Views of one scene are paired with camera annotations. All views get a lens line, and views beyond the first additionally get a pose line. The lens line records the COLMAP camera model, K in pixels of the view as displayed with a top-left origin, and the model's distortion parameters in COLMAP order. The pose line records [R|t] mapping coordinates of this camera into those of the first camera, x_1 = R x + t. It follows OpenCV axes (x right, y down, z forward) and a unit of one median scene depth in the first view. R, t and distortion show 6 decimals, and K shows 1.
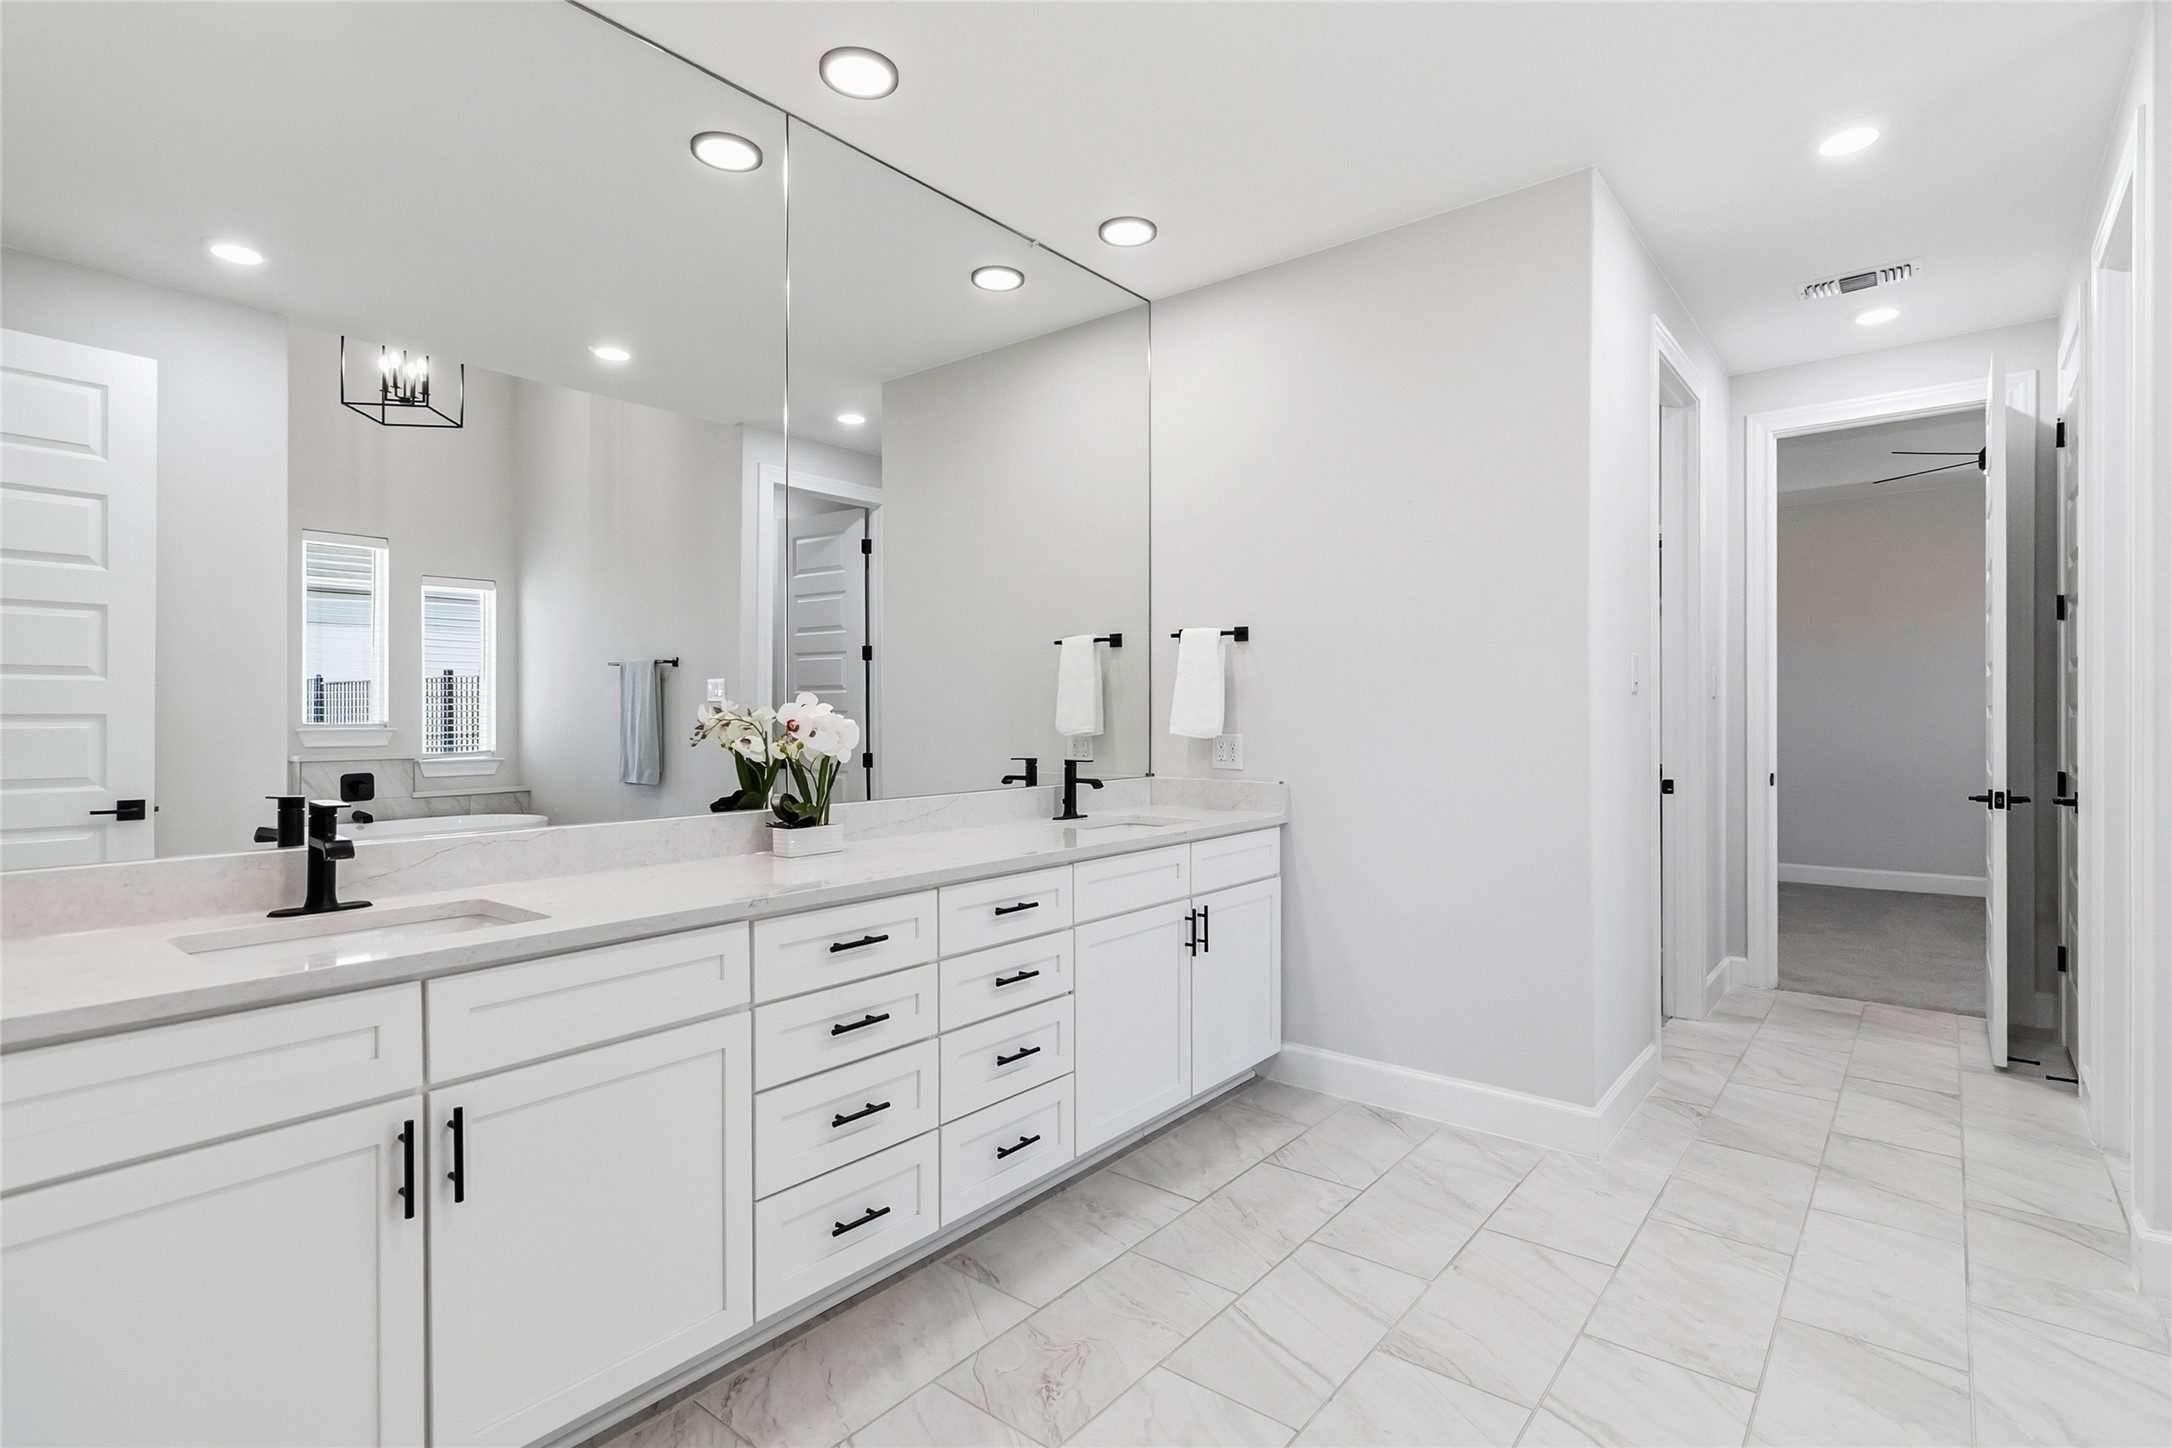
lens RADIAL K [[1046.2, 0, 1084.5], [0, 1046.2, 716.3], [0, 0, 1]] dist [-0.000140, -0.000076]
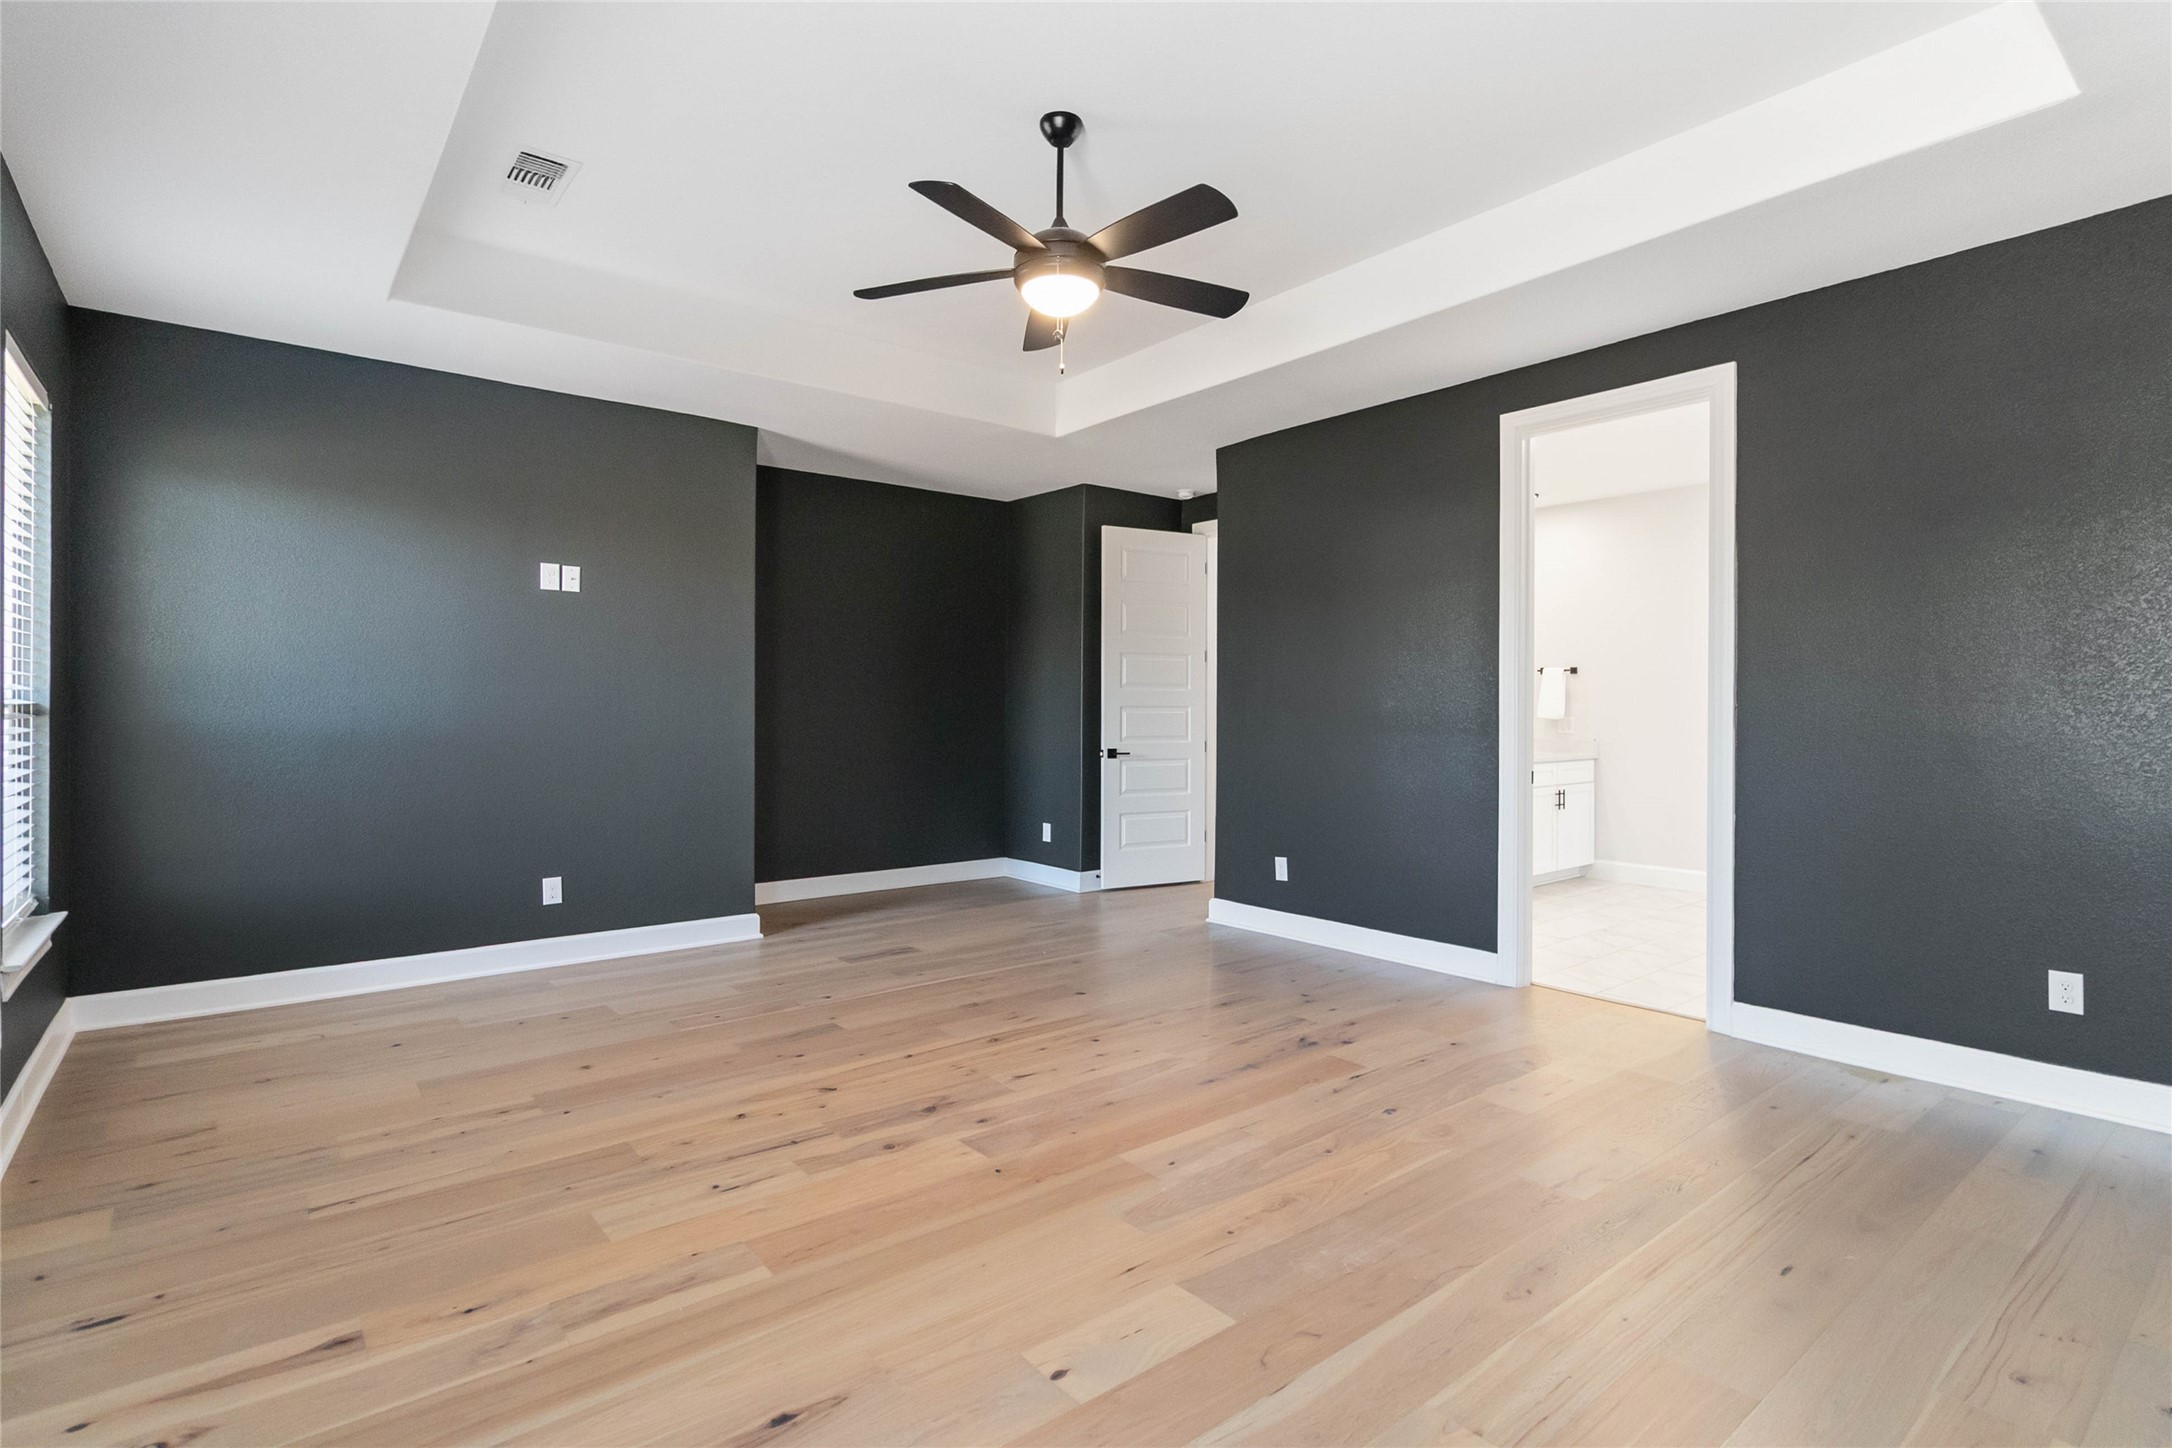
lens RADIAL K [[1046.2, 0, 1086.6], [0, 1046.2, 720.0], [0, 0, 1]] dist [-0.000140, -0.000076]
pose [[0.980528, 0.005164, -0.196311, -0.180982], [-0.004773, 0.999986, 0.002465, 0.009866], [0.196321, -0.001480, 0.980539, -0.575725]]
